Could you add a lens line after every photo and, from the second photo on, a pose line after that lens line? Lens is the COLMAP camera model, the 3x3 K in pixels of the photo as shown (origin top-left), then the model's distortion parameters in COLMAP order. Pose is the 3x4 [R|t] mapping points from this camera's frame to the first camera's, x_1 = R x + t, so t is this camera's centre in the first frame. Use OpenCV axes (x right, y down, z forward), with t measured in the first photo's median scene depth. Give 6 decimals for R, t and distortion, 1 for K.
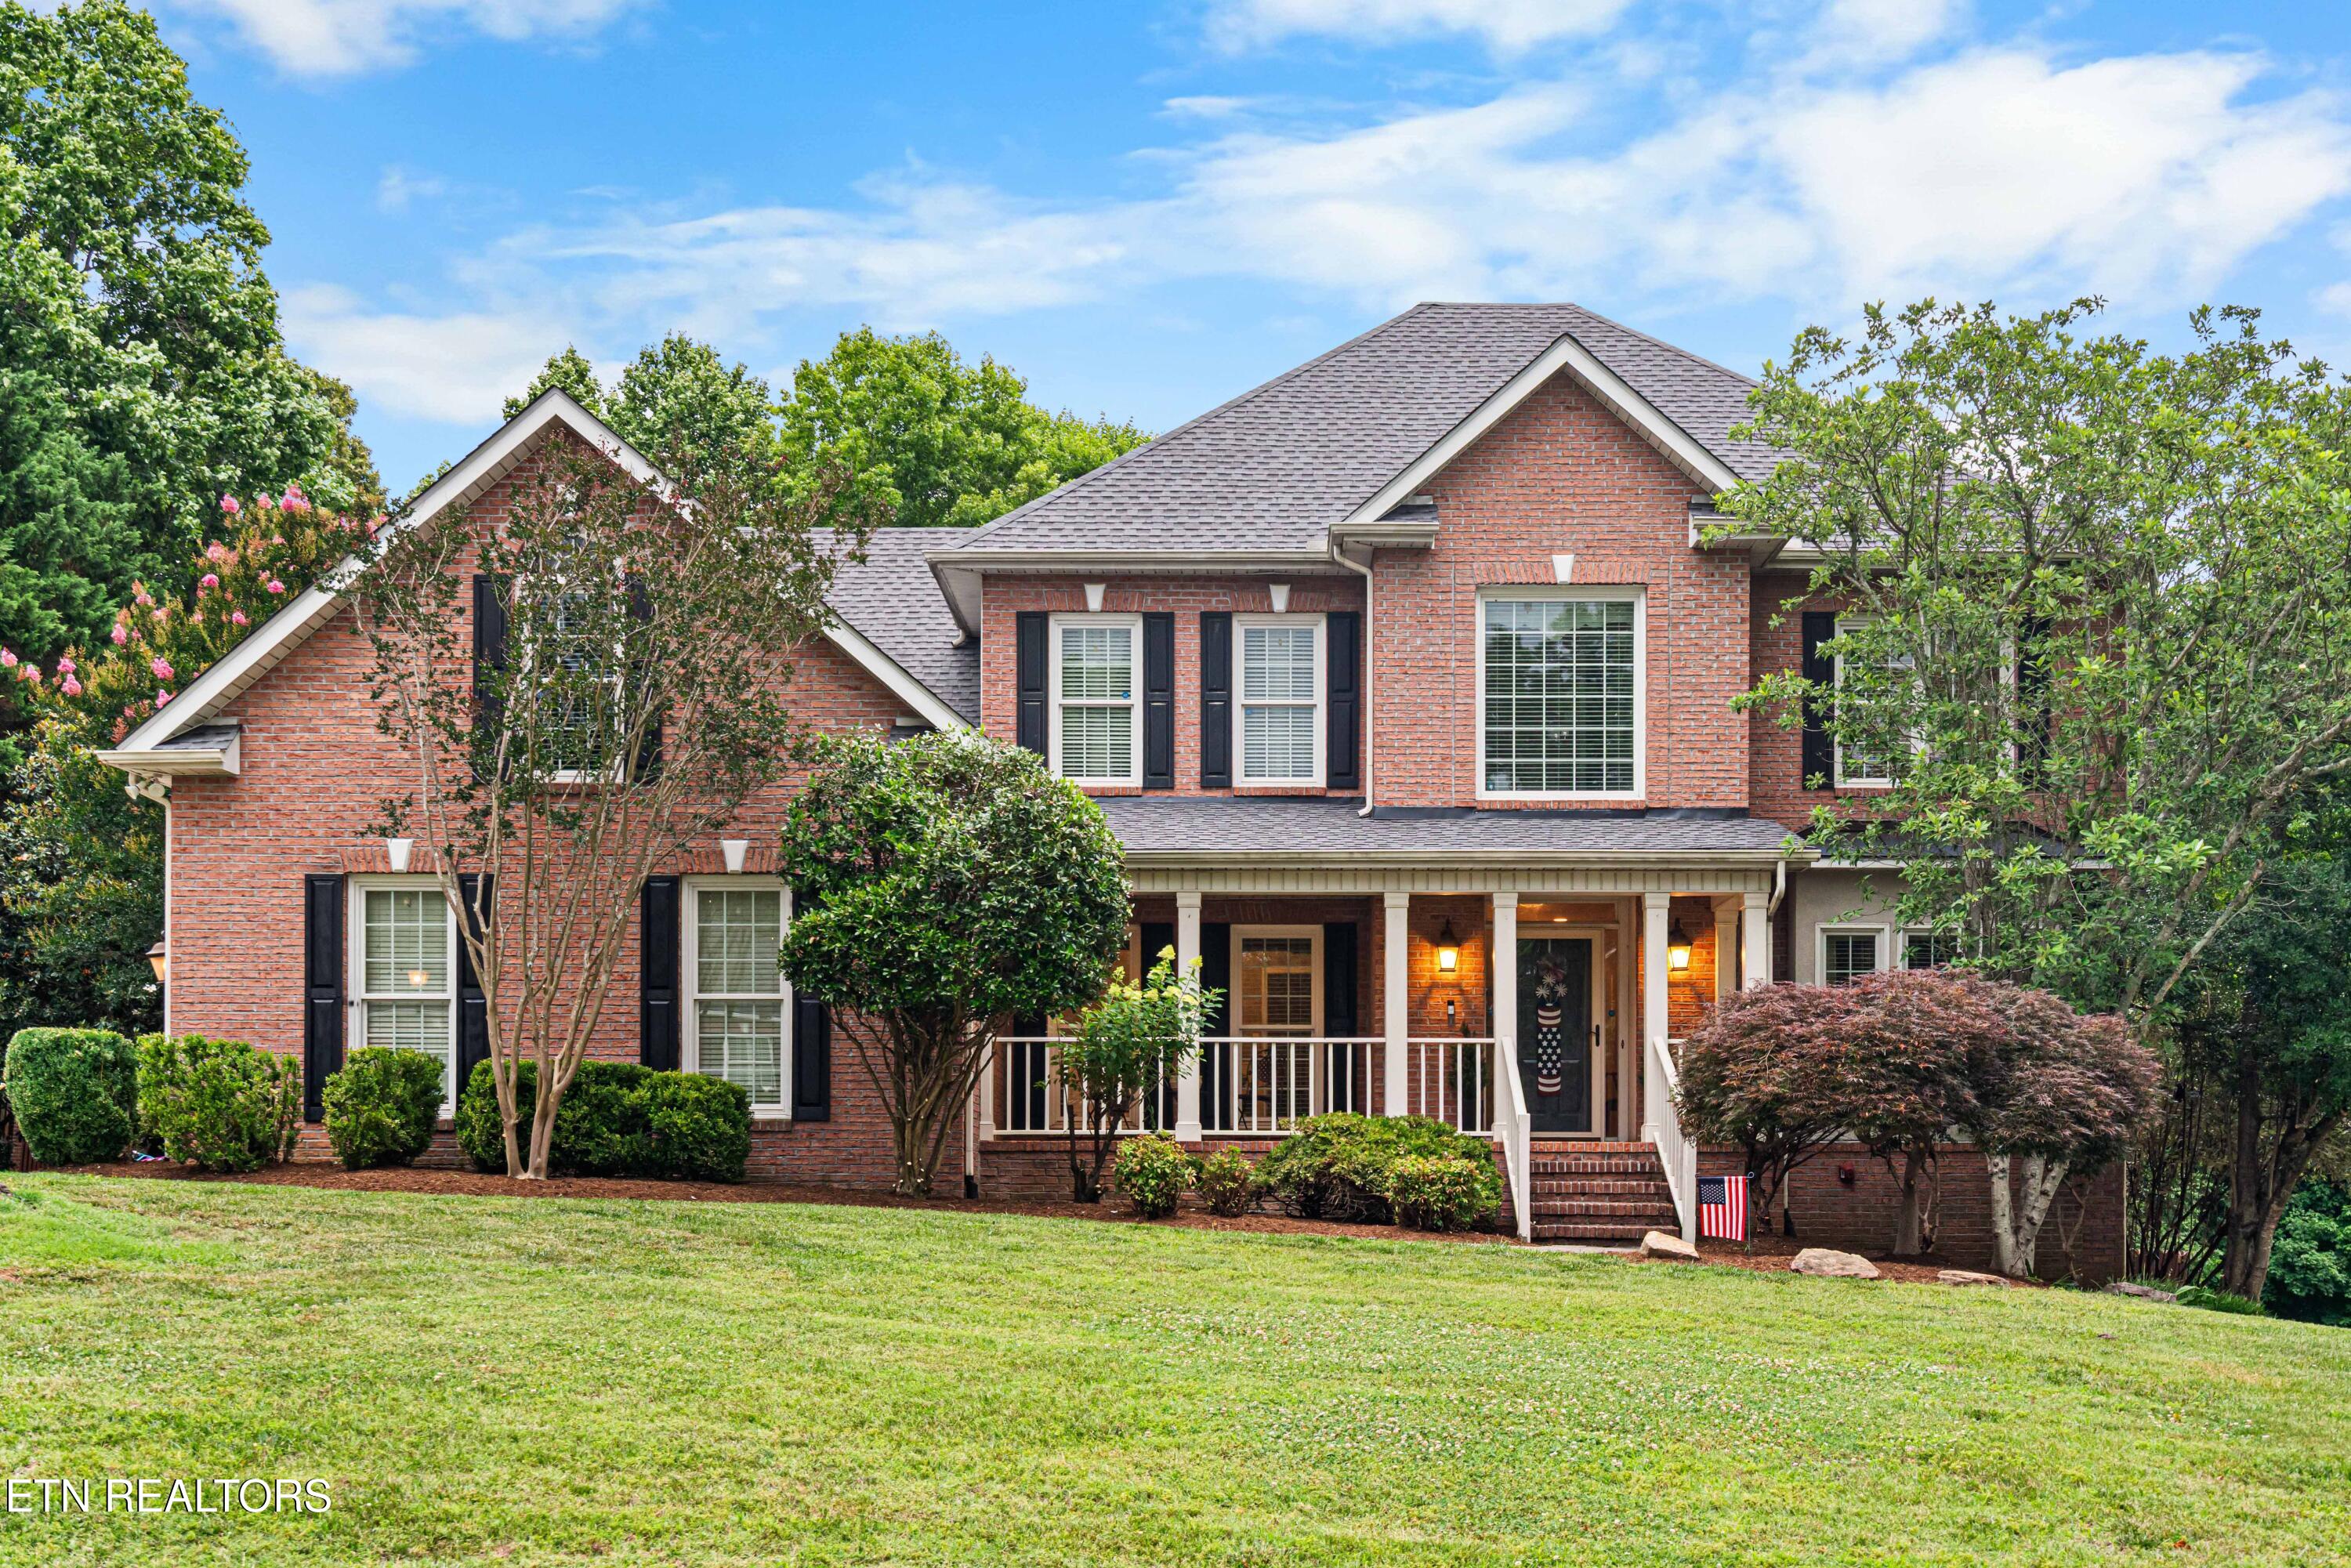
lens RADIAL K [[2238.2, 0, 1171.2], [0, 2238.2, 793.2], [0, 0, 1]] dist [0.045334, 0.000000]
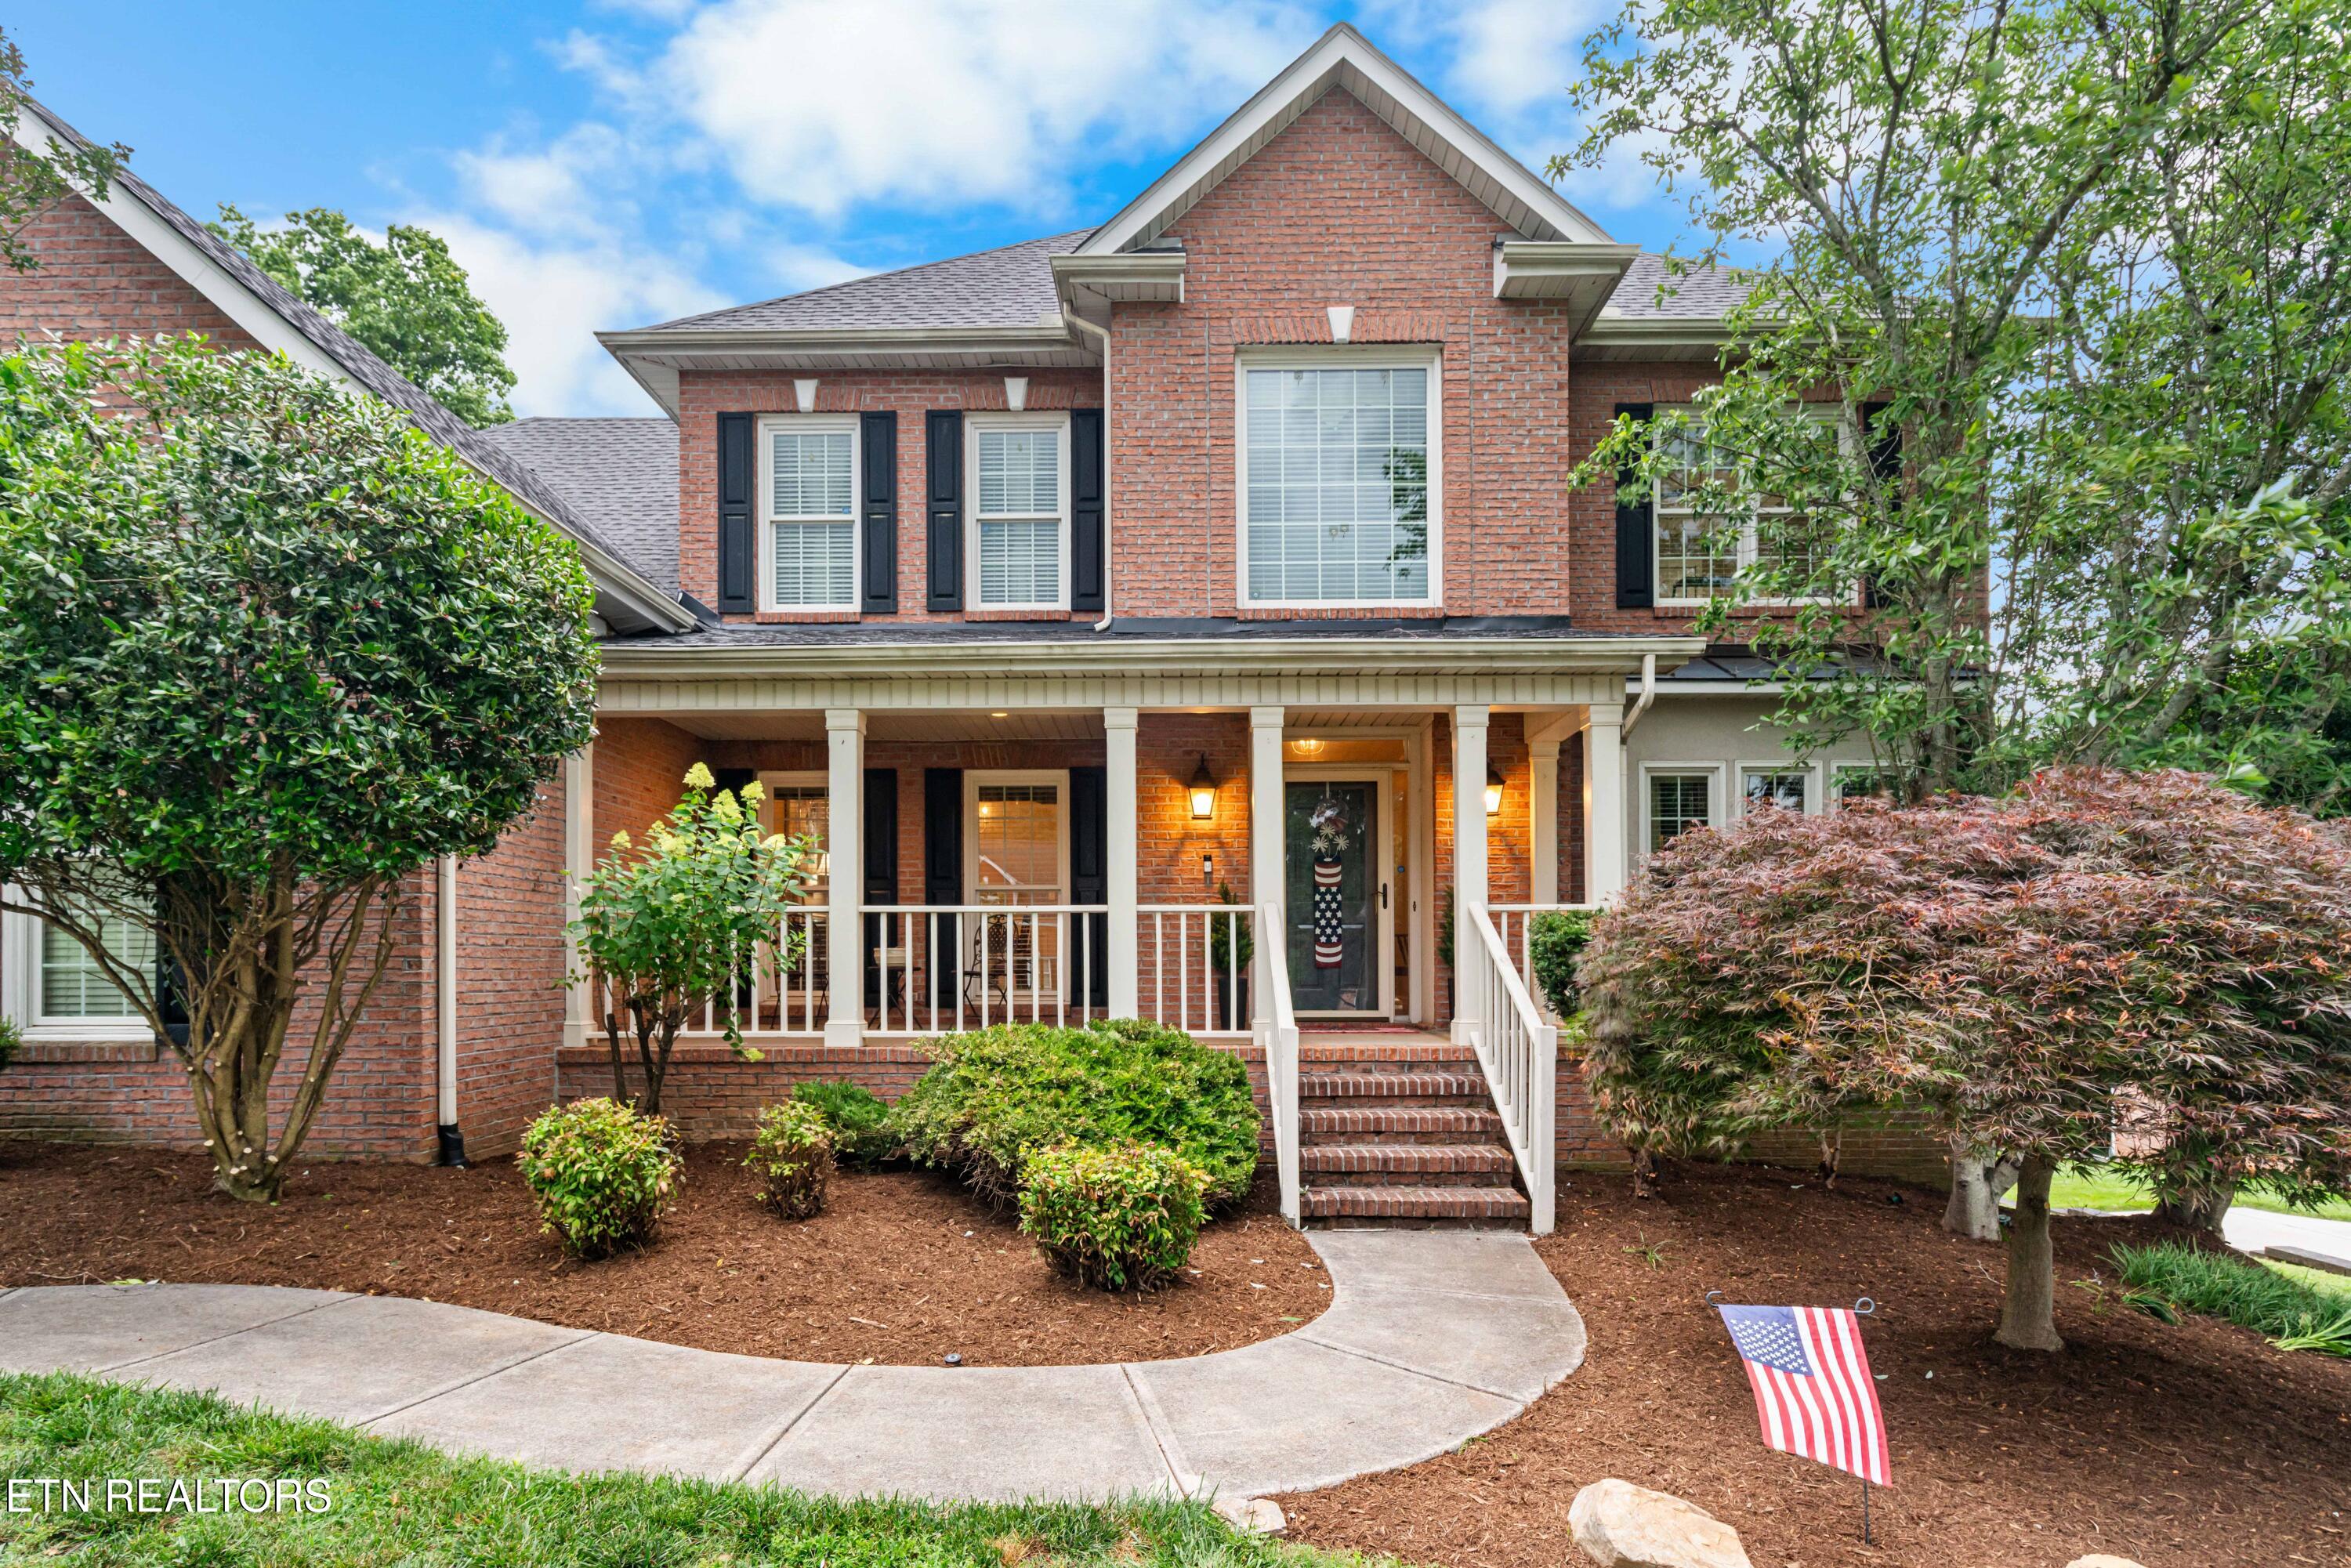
lens RADIAL K [[1150.2, 0, 1154.3], [0, 1150.2, 731.5], [0, 0, 1]] dist [0.003079, 0.000184]
pose [[0.999845, -0.003516, 0.017233, 0.098862], [0.003864, 0.999788, -0.020227, 0.056237], [-0.017159, 0.020290, 0.999647, 0.583897]]
